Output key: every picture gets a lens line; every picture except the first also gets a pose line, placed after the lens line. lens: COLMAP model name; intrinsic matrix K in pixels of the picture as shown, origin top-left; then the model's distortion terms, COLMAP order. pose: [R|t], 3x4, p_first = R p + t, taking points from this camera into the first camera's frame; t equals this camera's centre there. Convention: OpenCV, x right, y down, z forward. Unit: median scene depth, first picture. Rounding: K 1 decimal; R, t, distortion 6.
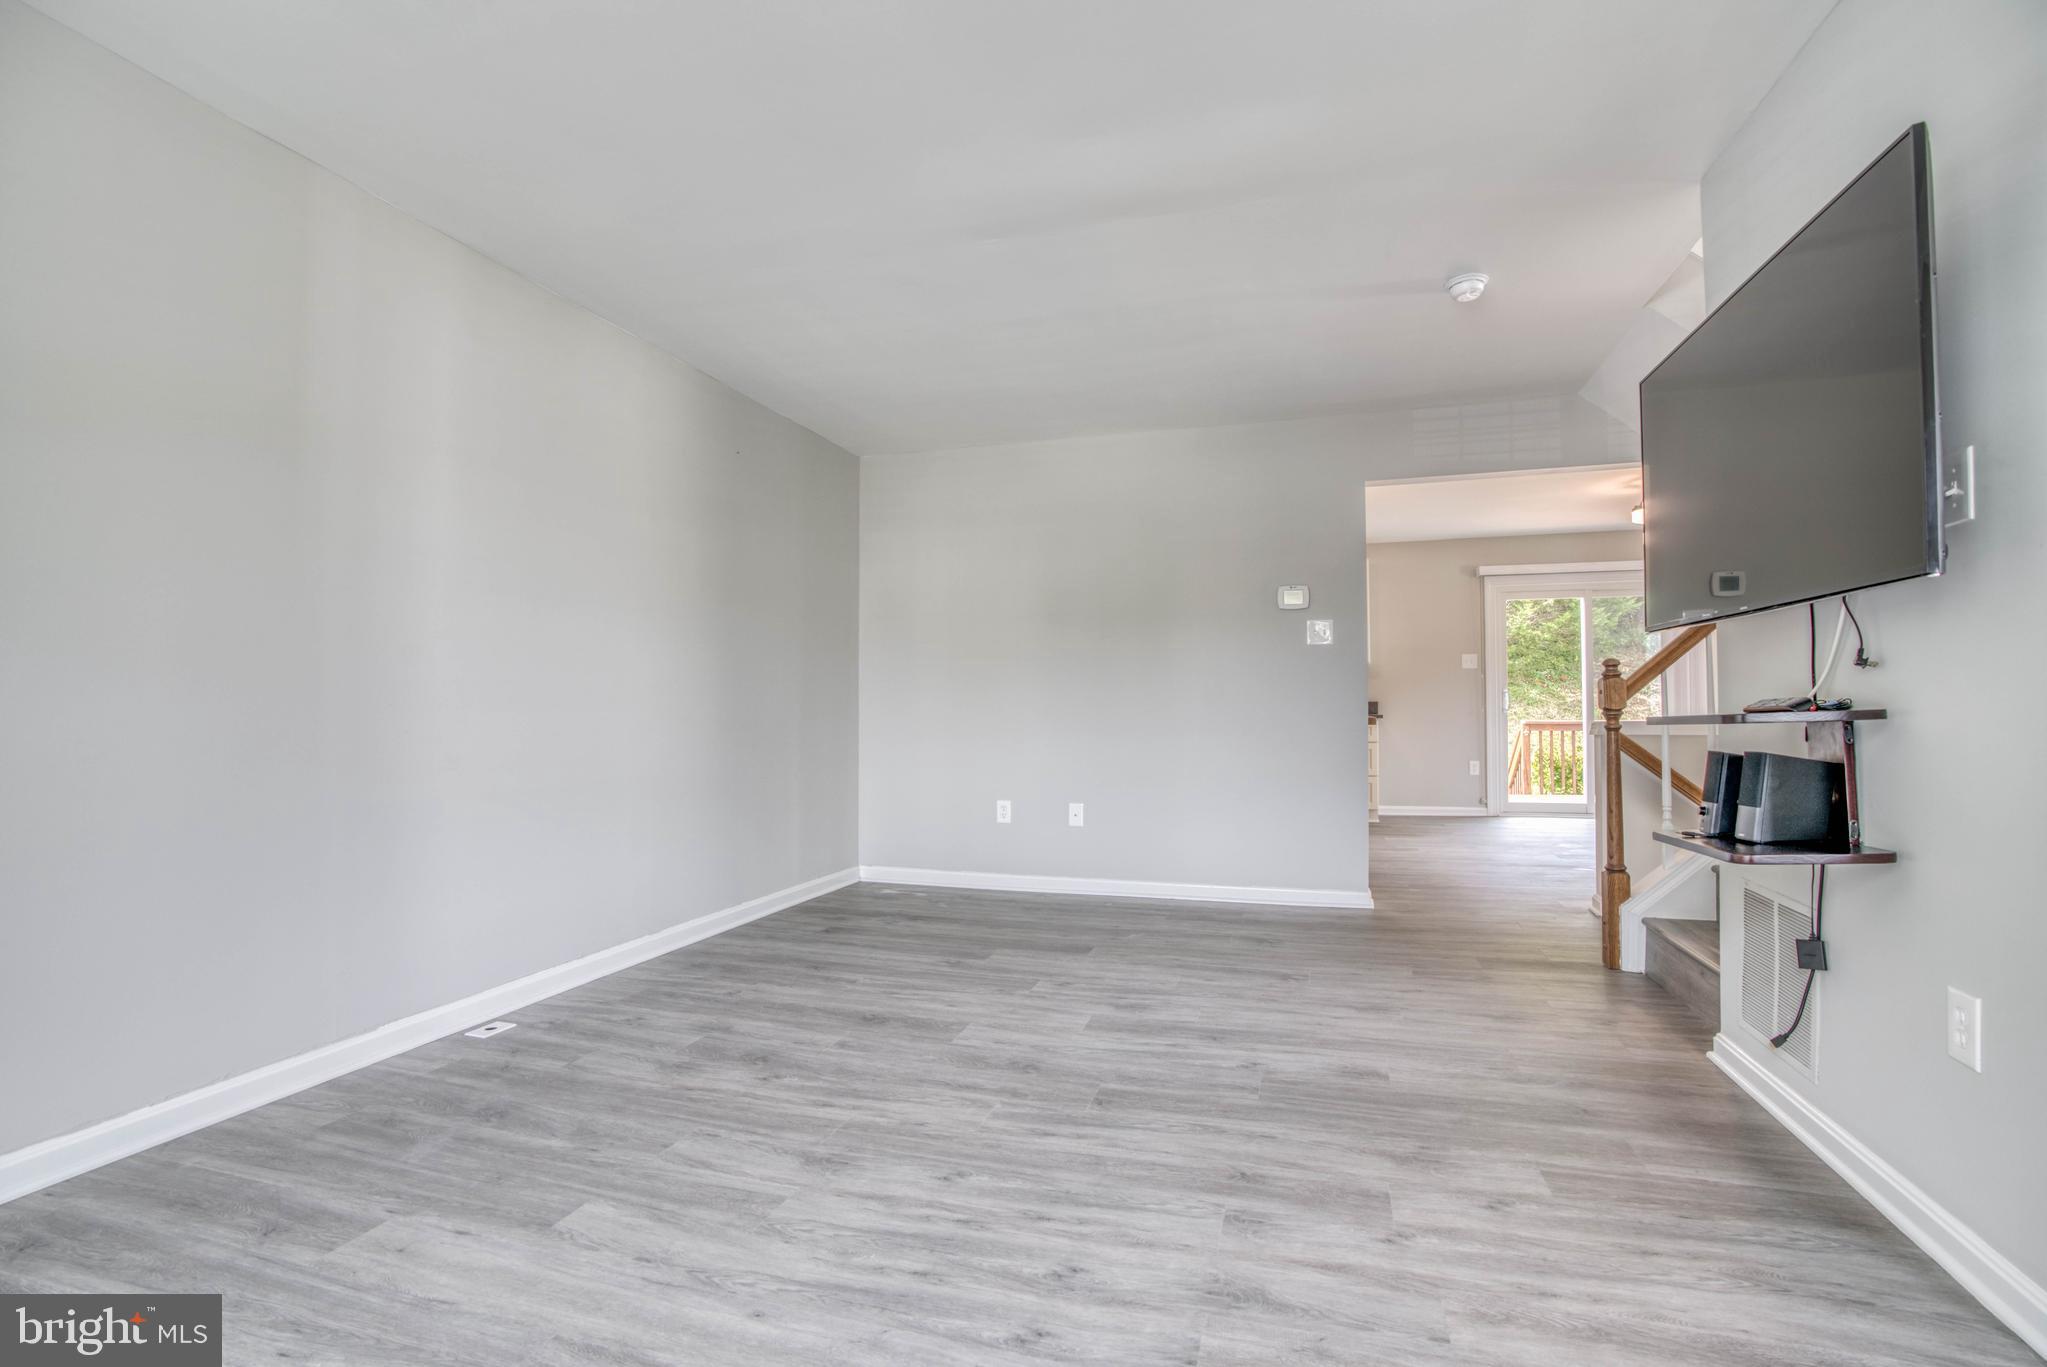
lens RADIAL K [[958.3, 0, 1005.0], [0, 958.3, 718.6], [0, 0, 1]] dist [-0.076279, 0.032334]
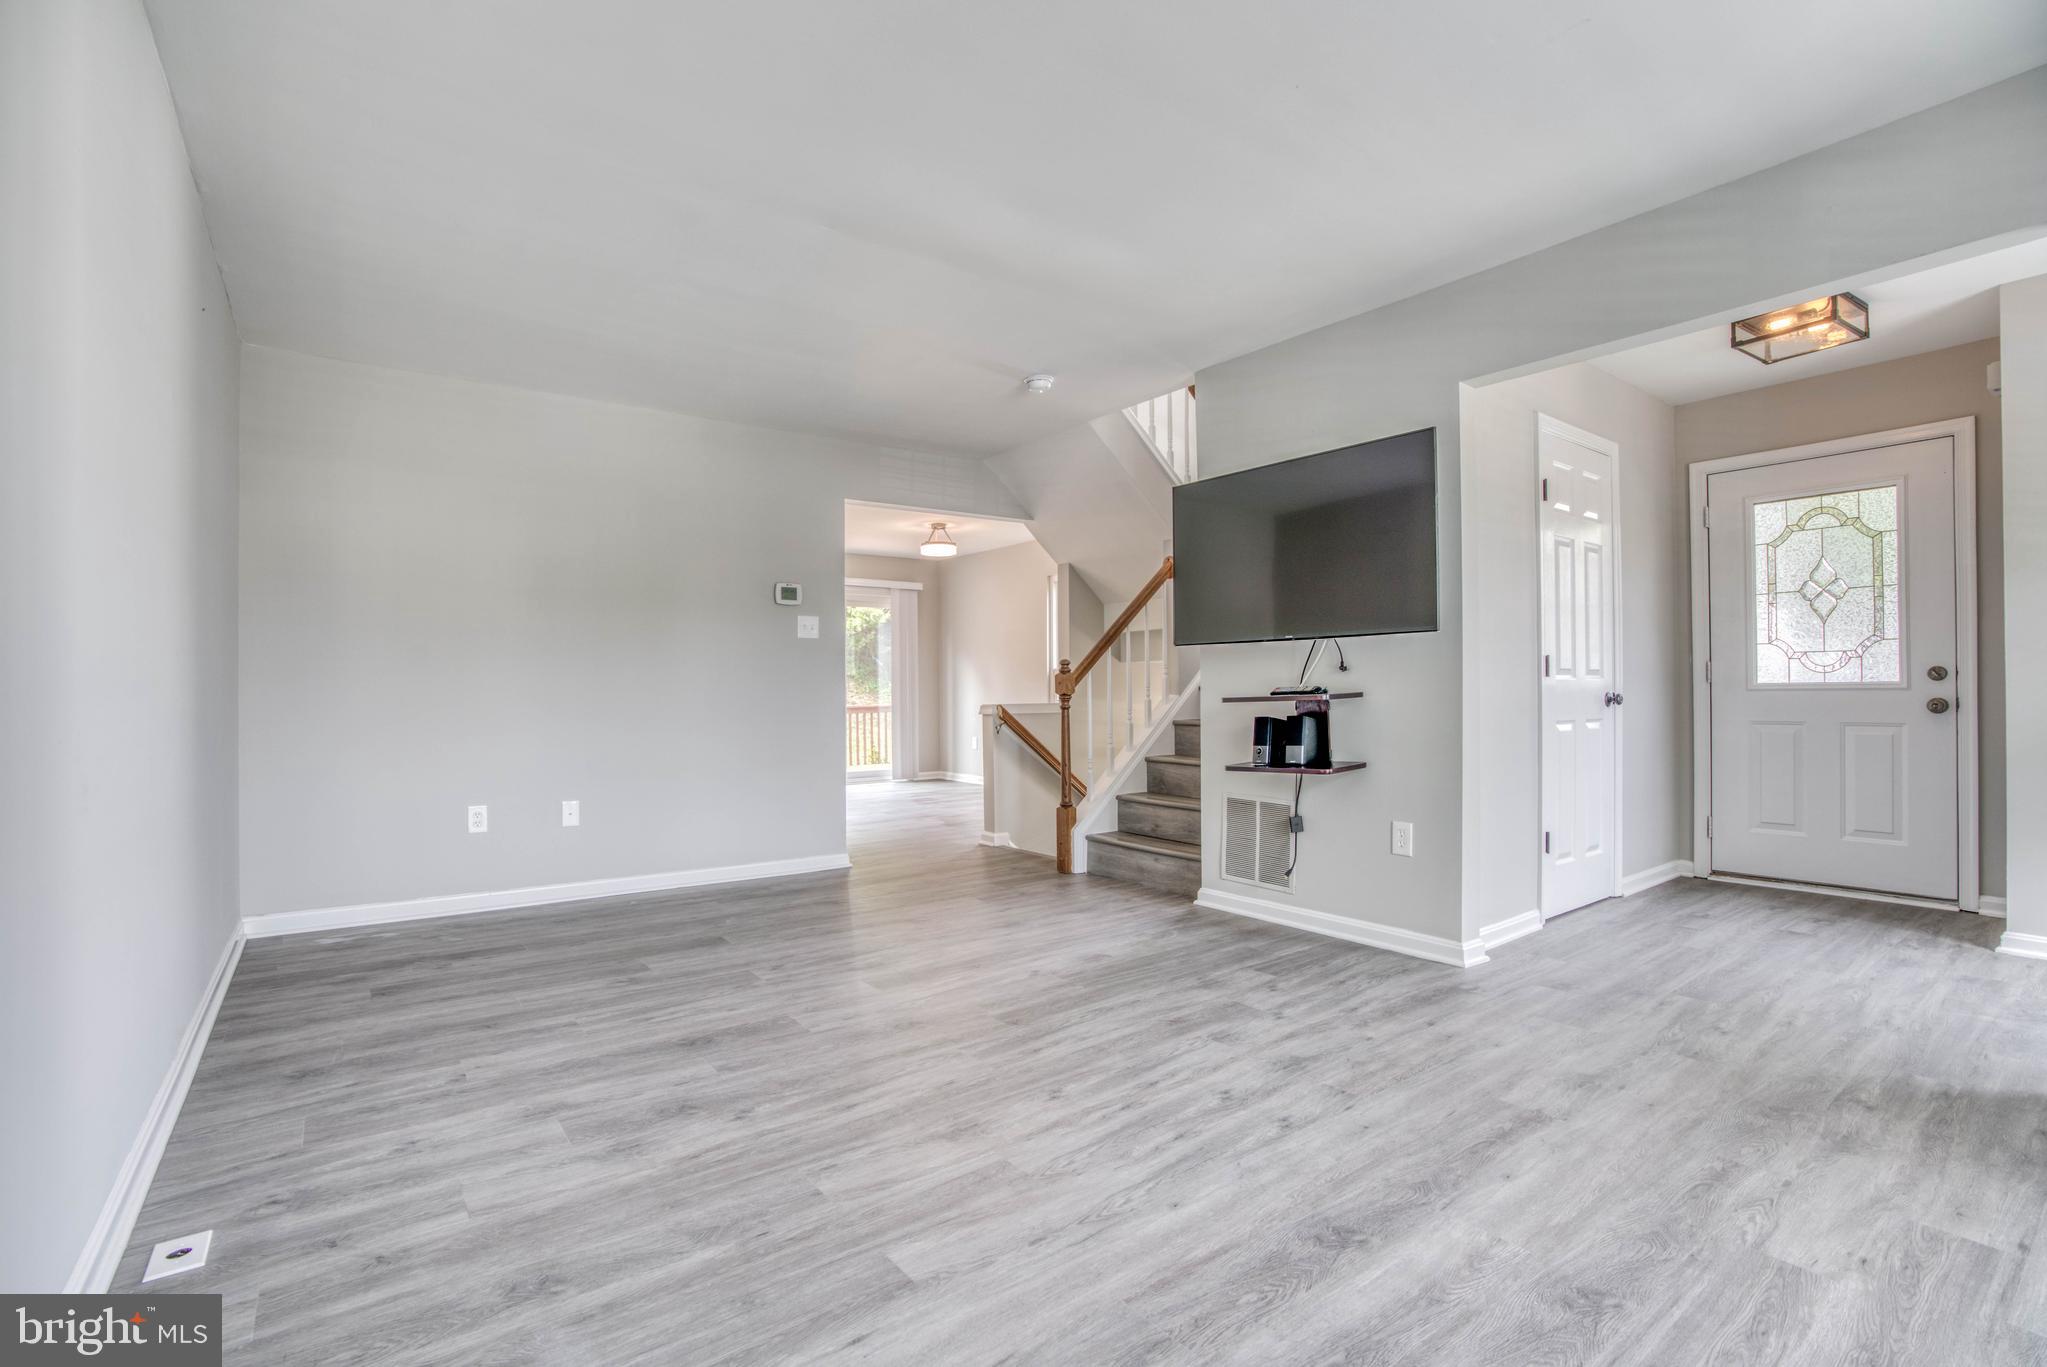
lens RADIAL K [[945.0, 0, 1015.8], [0, 945.0, 689.9], [0, 0, 1]] dist [-0.076829, 0.031151]
pose [[0.574684, 0.001342, 0.818375, -0.810314], [0.013342, 0.999850, -0.011009, -0.003335], [-0.818267, 0.017245, 0.574580, 0.287793]]
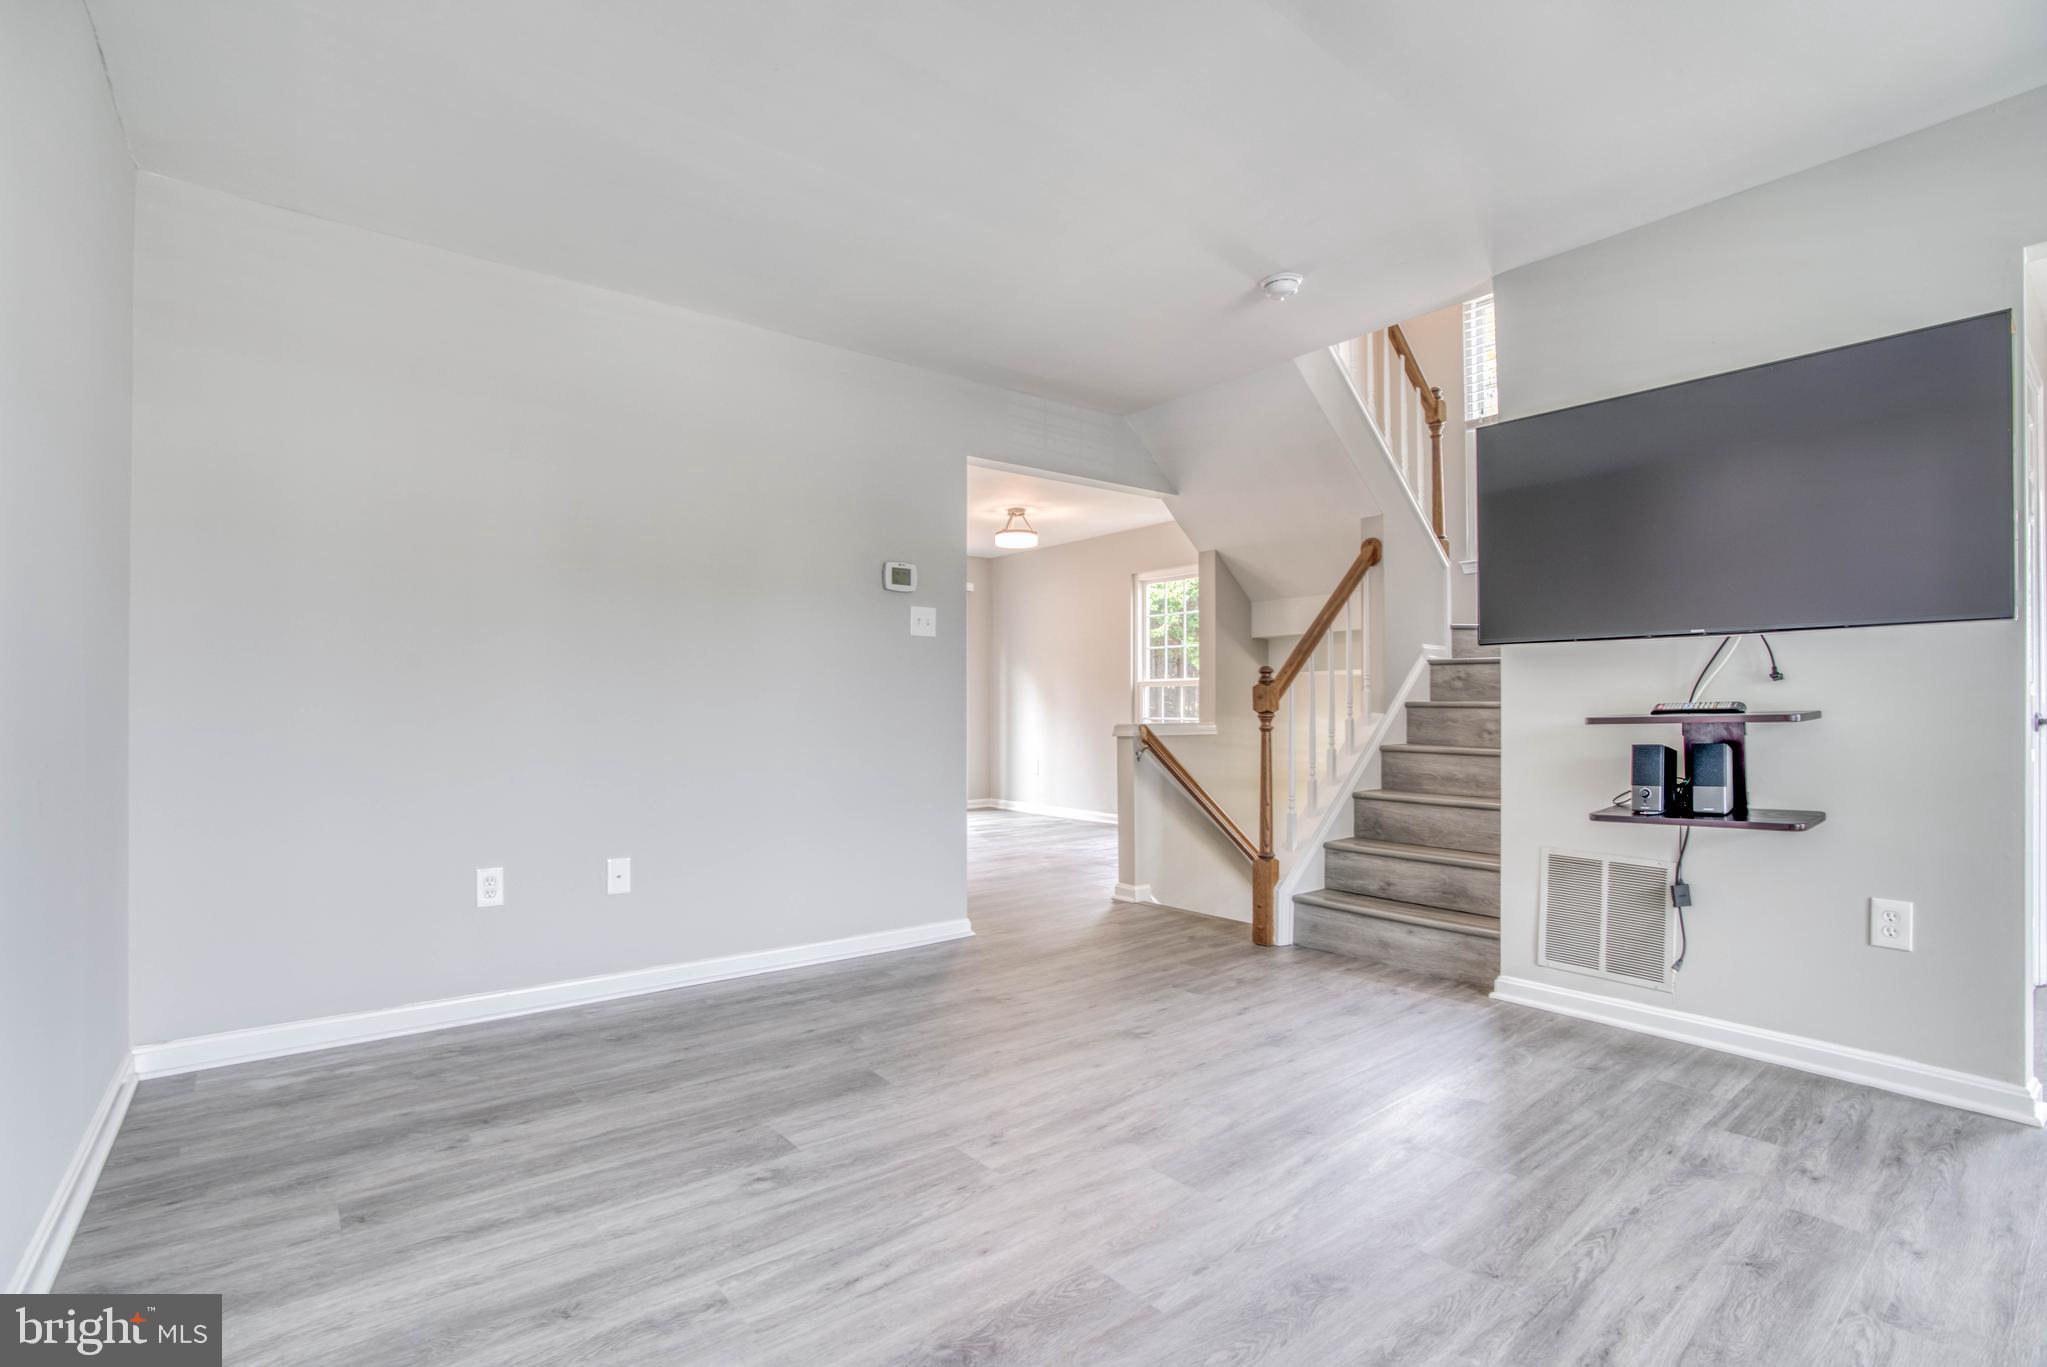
lens RADIAL K [[951.0, 0, 1008.9], [0, 951.0, 701.4], [0, 0, 1]] dist [-0.072420, 0.029100]
pose [[0.552496, 0.008321, 0.833474, -0.621205], [0.009021, 0.999832, -0.015962, -0.010591], [-0.833467, 0.016338, 0.552328, 0.851768]]
